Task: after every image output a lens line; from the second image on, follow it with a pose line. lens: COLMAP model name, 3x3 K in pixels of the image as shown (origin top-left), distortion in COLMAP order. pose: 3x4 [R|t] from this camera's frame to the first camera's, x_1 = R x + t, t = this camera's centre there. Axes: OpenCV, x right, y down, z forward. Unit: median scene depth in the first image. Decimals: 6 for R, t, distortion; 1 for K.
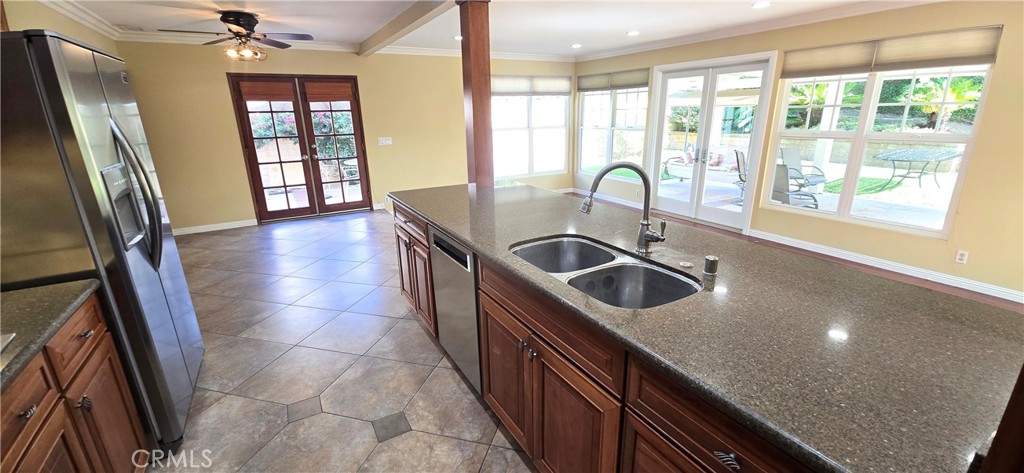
lens RADIAL K [[416.1, 0, 511.1], [0, 416.1, 241.7], [0, 0, 1]] dist [0.003801, -0.004586]
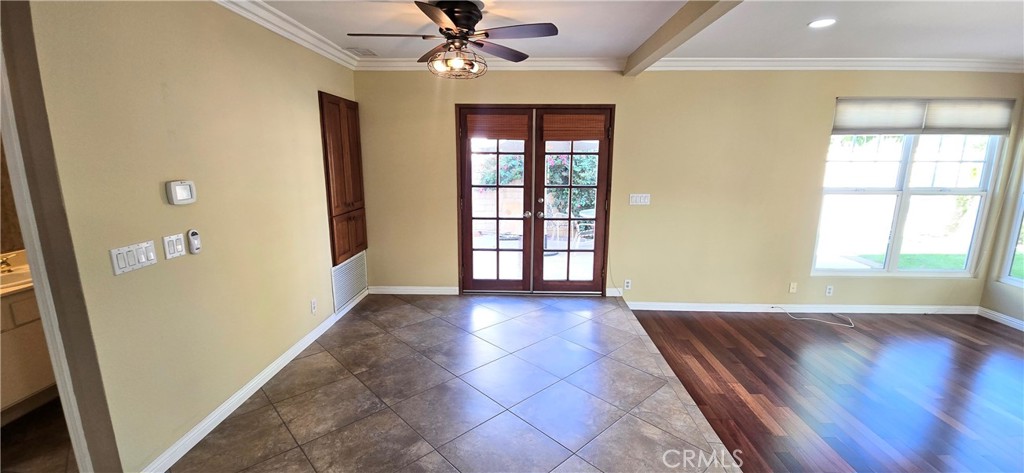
lens RADIAL K [[416.1, 0, 511.1], [0, 416.1, 241.7], [0, 0, 1]] dist [0.003801, -0.004586]
pose [[0.852203, 0.130275, -0.506734, -0.144284], [-0.176371, 0.983348, -0.043807, -0.119702], [0.492589, 0.126706, 0.860989, 0.365530]]
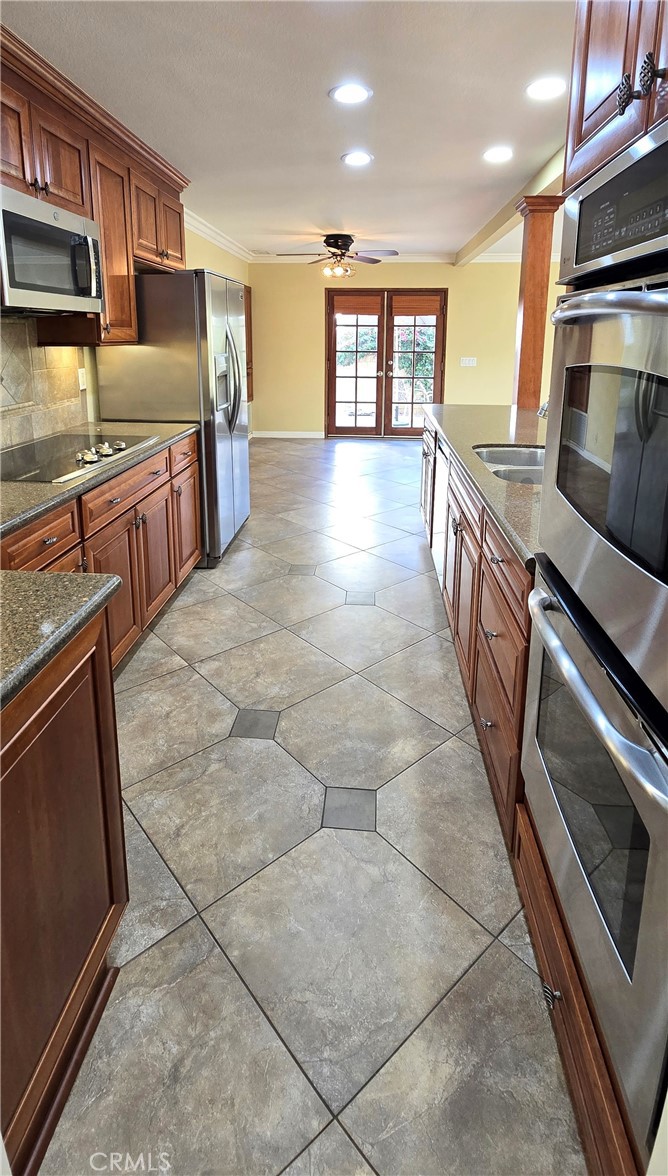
lens RADIAL K [[589.6, 0, 327.1], [0, 589.6, 452.1], [0, 0, 1]] dist [-0.001269, -0.000089]
pose [[0.825213, 0.133445, -0.548832, 0.158312], [-0.187711, 0.981254, -0.043652, 0.050406], [0.532718, 0.139044, 0.834792, -0.144149]]
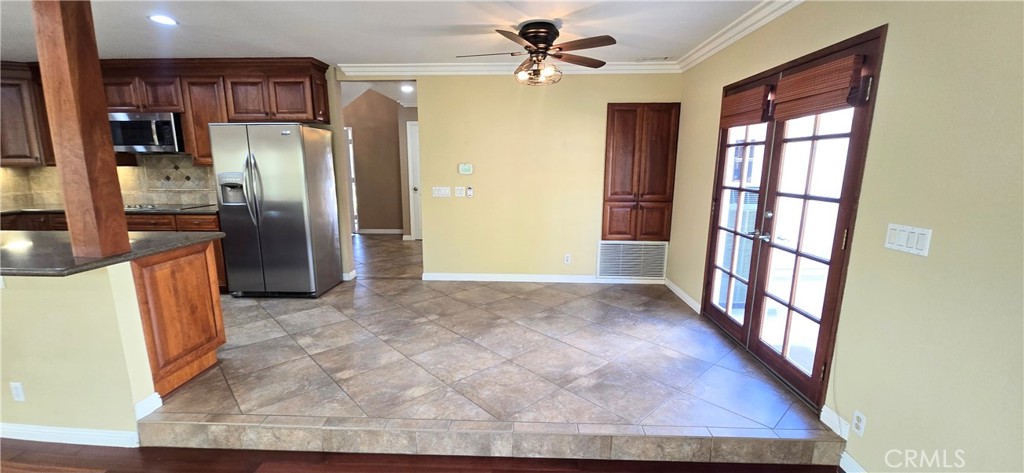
lens RADIAL K [[416.1, 0, 511.1], [0, 416.1, 241.7], [0, 0, 1]] dist [0.003801, -0.004586]
pose [[-0.531247, 0.175871, -0.828762, 0.070728], [-0.243424, 0.905283, 0.348148, -0.298316], [0.811494, 0.386692, -0.438117, 0.996910]]
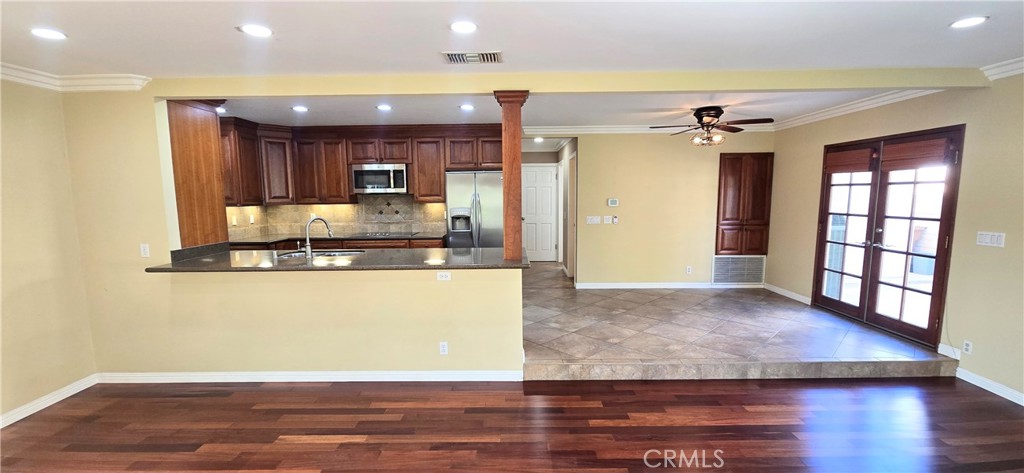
lens RADIAL K [[416.1, 0, 511.1], [0, 416.1, 241.7], [0, 0, 1]] dist [0.003801, -0.004586]
pose [[-0.502344, 0.123498, -0.855803, 0.471598], [-0.237678, 0.931900, 0.273992, -0.260831], [0.831360, 0.341044, -0.438782, 0.805579]]
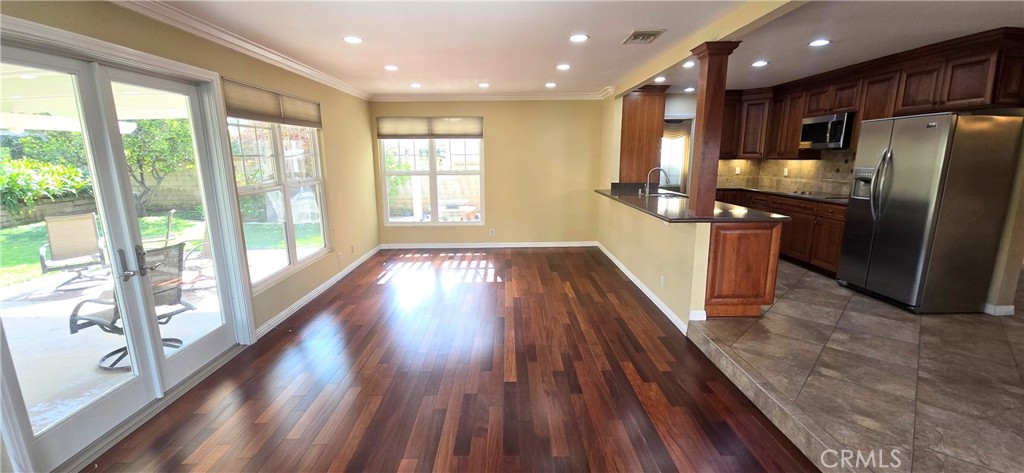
lens RADIAL K [[416.1, 0, 511.1], [0, 416.1, 241.7], [0, 0, 1]] dist [0.003801, -0.004586]
pose [[-0.872281, -0.072136, 0.483654, -0.095335], [0.170208, 0.882424, 0.438585, -0.352000], [-0.458426, 0.464891, -0.757444, 1.149751]]
